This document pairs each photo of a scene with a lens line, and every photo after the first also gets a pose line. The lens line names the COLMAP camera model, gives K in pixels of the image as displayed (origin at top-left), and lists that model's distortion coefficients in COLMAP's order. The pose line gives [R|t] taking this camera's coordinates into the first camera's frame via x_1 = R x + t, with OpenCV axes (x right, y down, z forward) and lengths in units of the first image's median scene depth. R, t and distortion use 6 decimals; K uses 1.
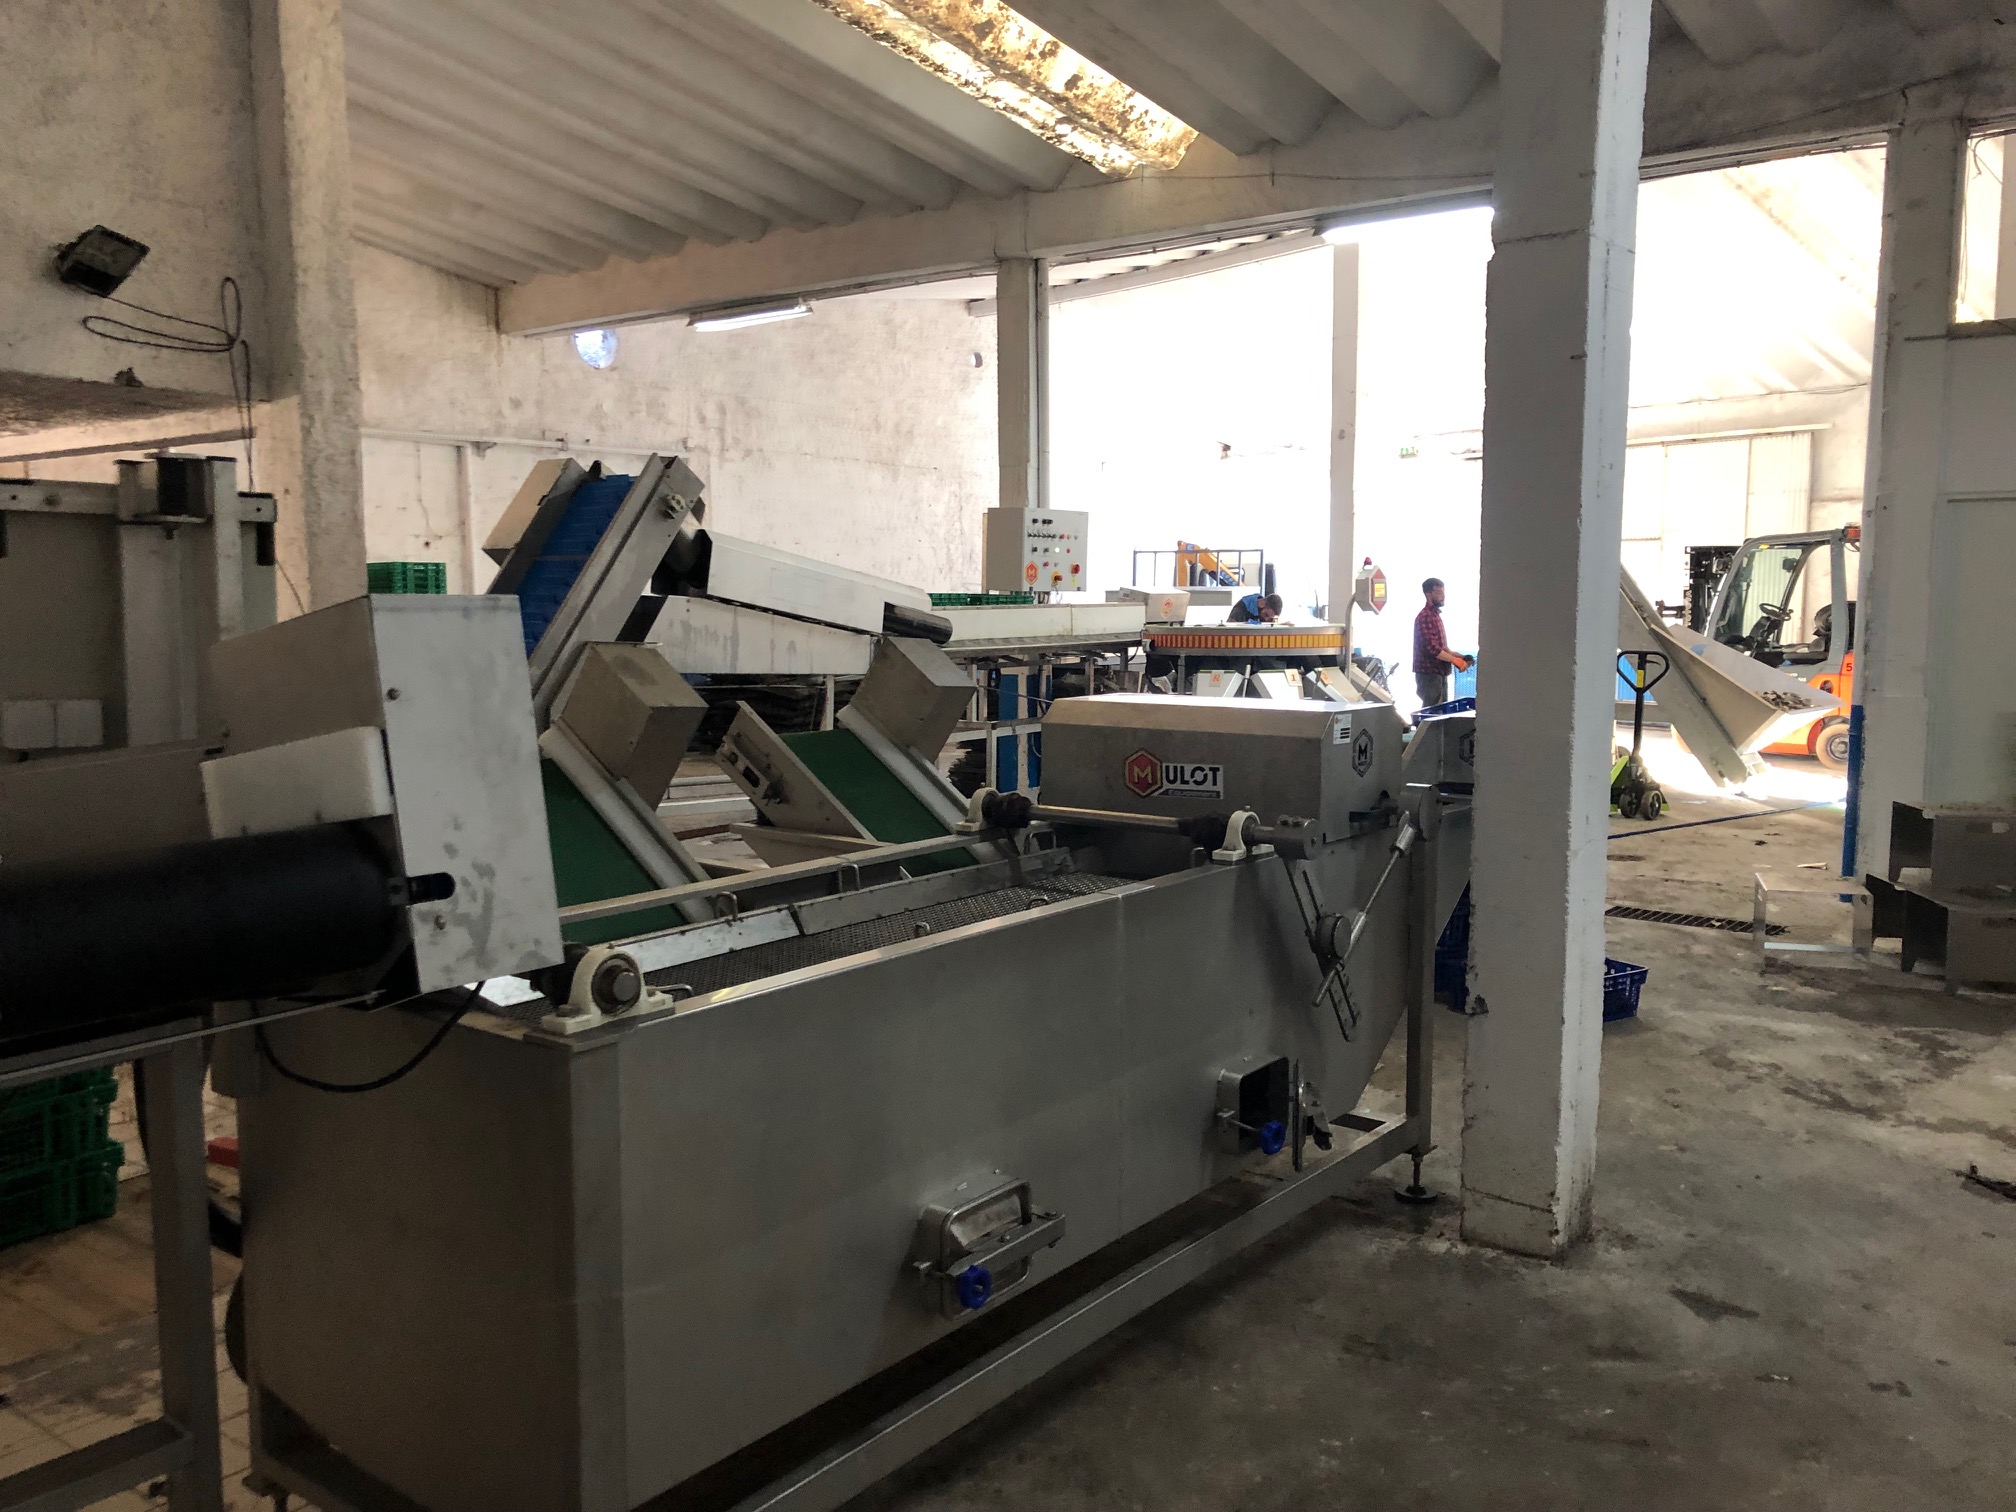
lens RADIAL K [[1628.8, 0, 1008.0], [0, 1628.8, 756.0], [0, 0, 1]] dist [-0.003006, 0.009004]
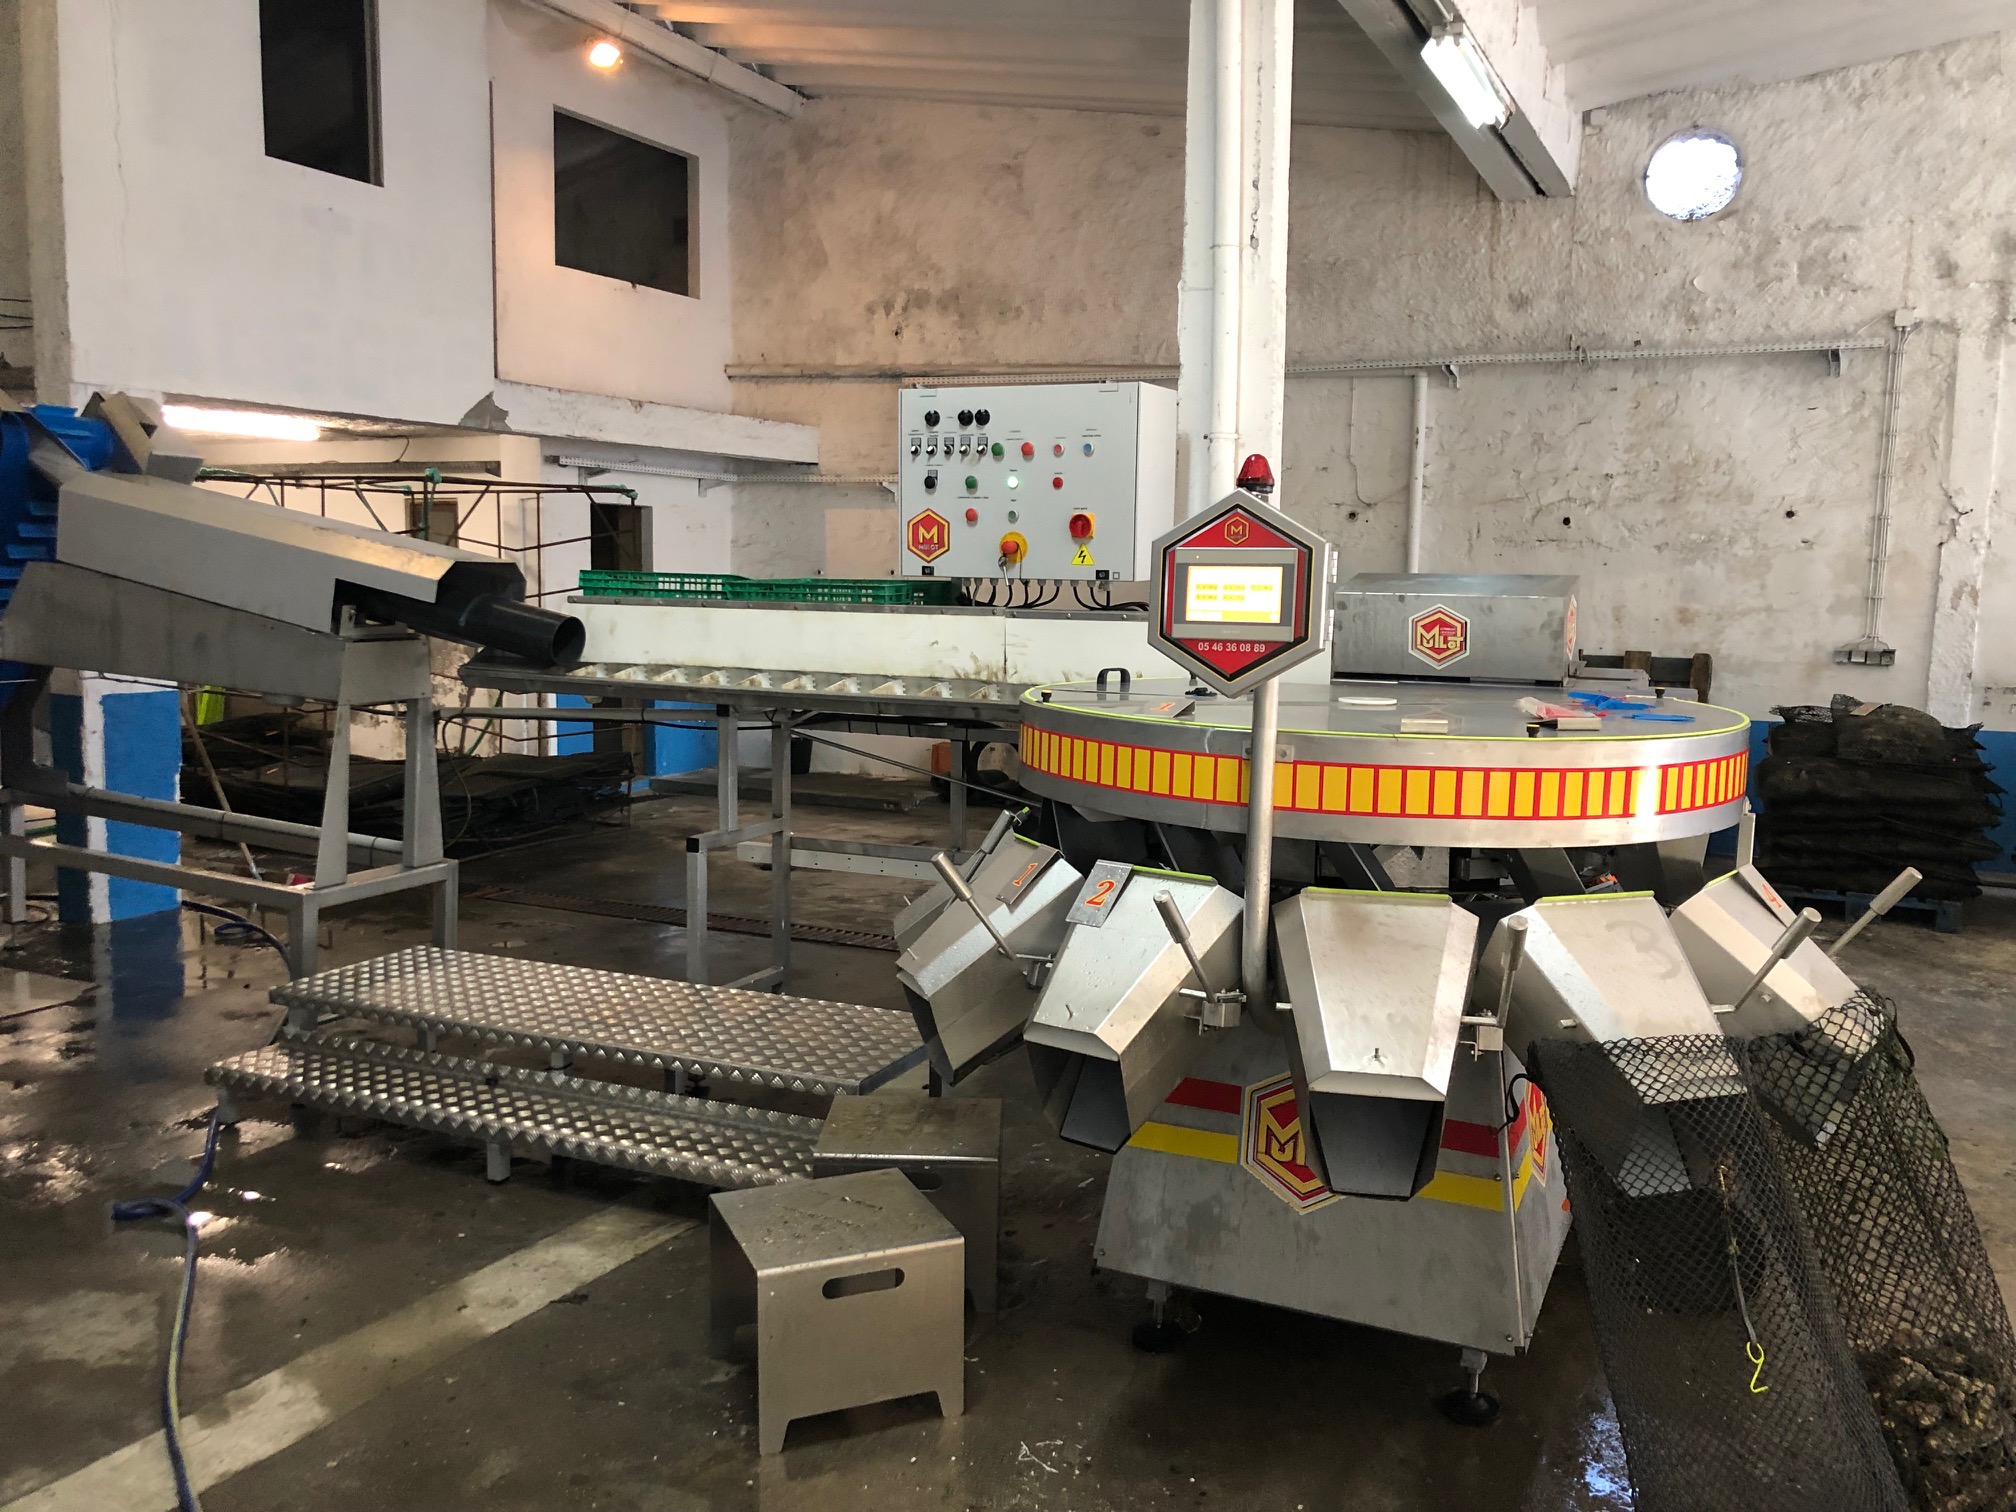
lens RADIAL K [[1610.8, 0, 1008.0], [0, 1610.8, 756.0], [0, 0, 1]] dist [0.006551, 0.016916]
pose [[0.197459, 0.120237, -0.972910, 0.331467], [-0.118296, 0.988120, 0.098108, -0.071410], [0.973147, 0.095719, 0.209337, 0.676110]]
